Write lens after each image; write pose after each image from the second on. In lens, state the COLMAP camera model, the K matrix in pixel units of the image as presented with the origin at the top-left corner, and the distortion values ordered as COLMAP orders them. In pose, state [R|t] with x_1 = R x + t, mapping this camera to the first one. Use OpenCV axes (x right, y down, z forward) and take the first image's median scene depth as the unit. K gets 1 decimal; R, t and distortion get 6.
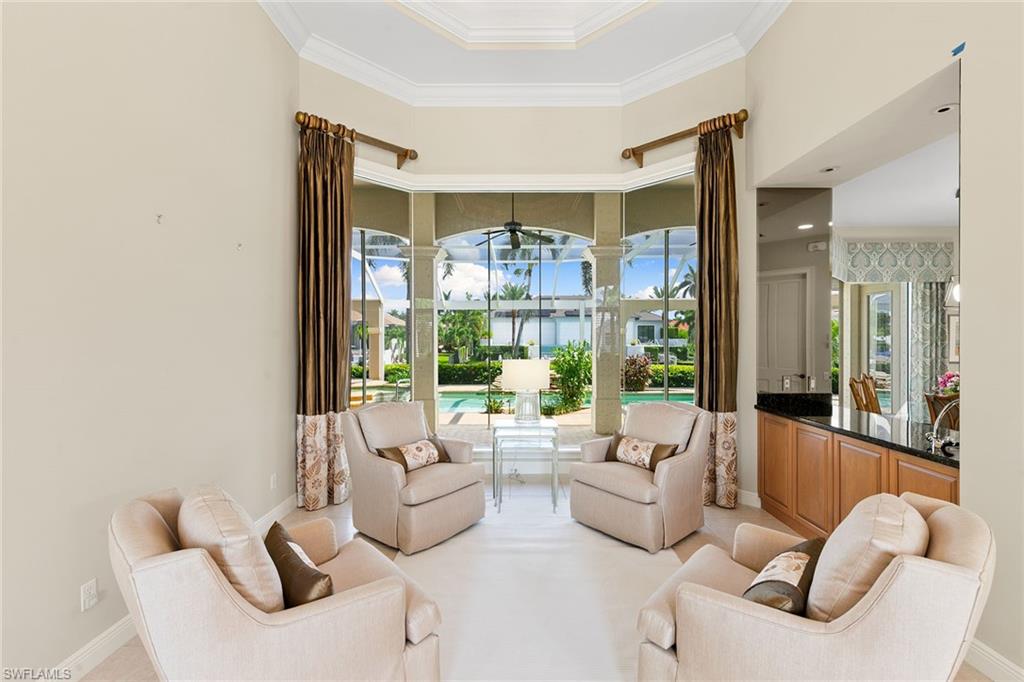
lens RADIAL K [[460.4, 0, 512.0], [0, 460.4, 337.2], [0, 0, 1]] dist [0.009258, -0.001474]
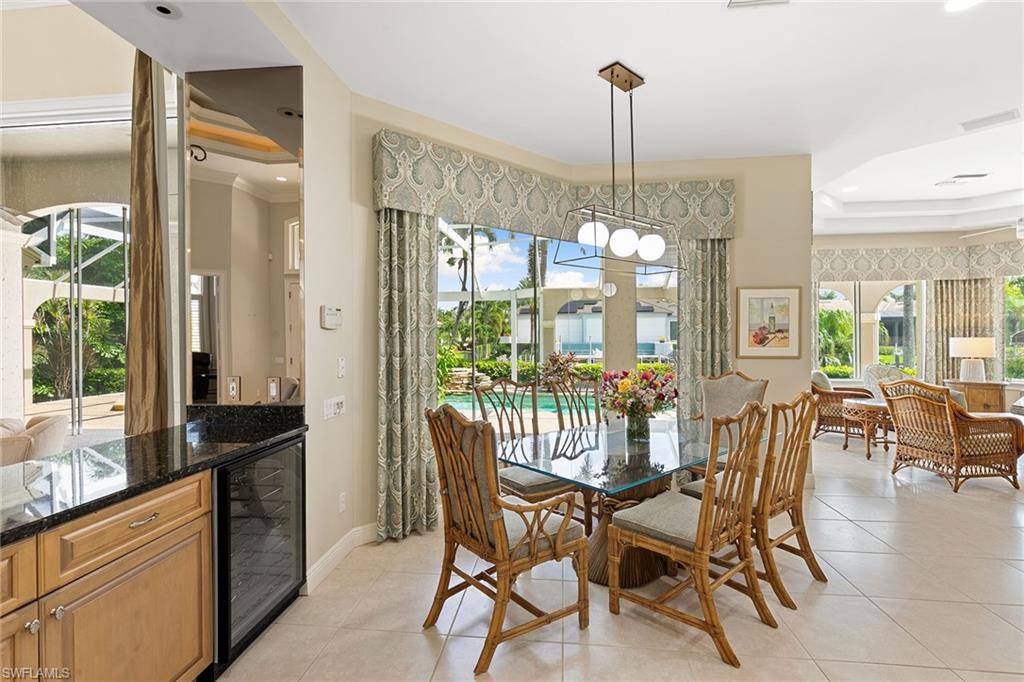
lens RADIAL K [[460.4, 0, 513.2], [0, 460.4, 336.1], [0, 0, 1]] dist [0.009258, -0.001474]
pose [[0.993810, -0.004374, -0.111007, 0.884962], [0.004526, 0.999989, 0.001116, 0.027728], [0.111001, -0.001612, 0.993819, 0.369112]]
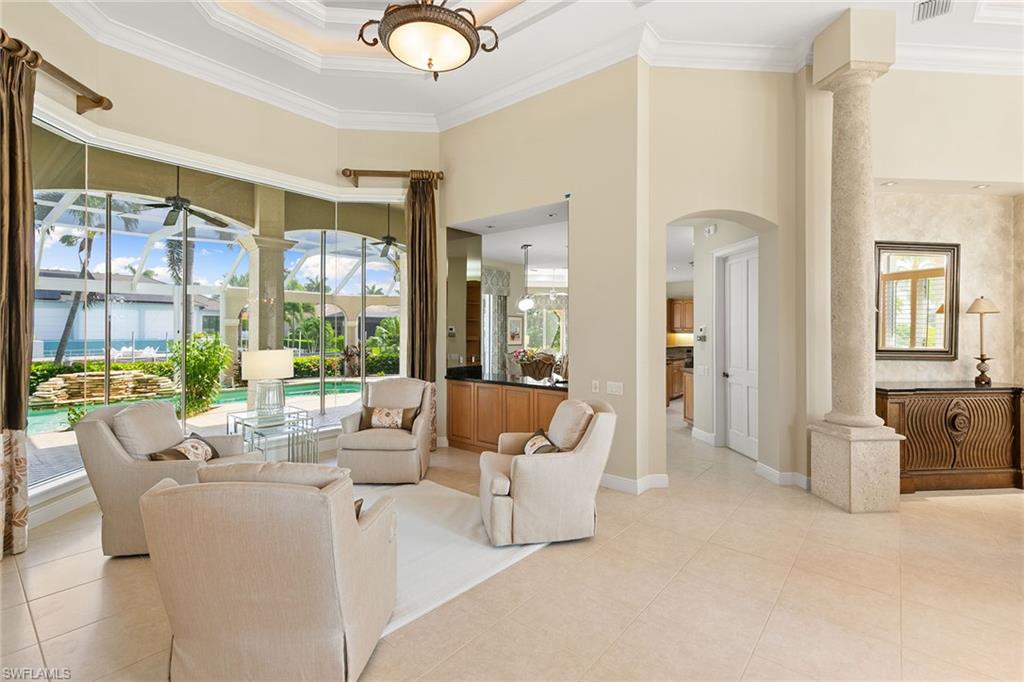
lens RADIAL K [[460.4, 0, 516.4], [0, 460.4, 327.5], [0, 0, 1]] dist [0.009258, -0.001474]
pose [[0.633874, 0.006120, 0.773412, -0.386388], [-0.002565, 0.999980, -0.005811, 0.001691], [-0.773432, 0.001700, 0.633877, -0.078121]]
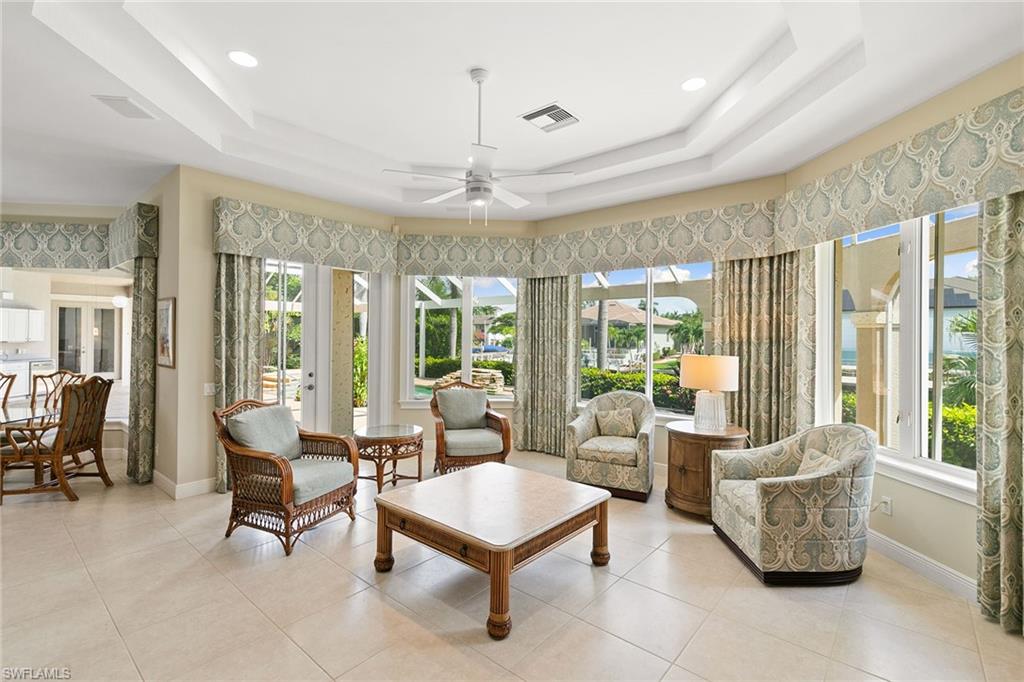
lens RADIAL K [[460.4, 0, 512.9], [0, 460.4, 334.5], [0, 0, 1]] dist [0.009258, -0.001474]
pose [[0.751814, 0.007444, -0.659334, 2.387075], [-0.009101, 0.999958, 0.000912, 0.003257], [0.659313, 0.005315, 0.751850, 1.046475]]
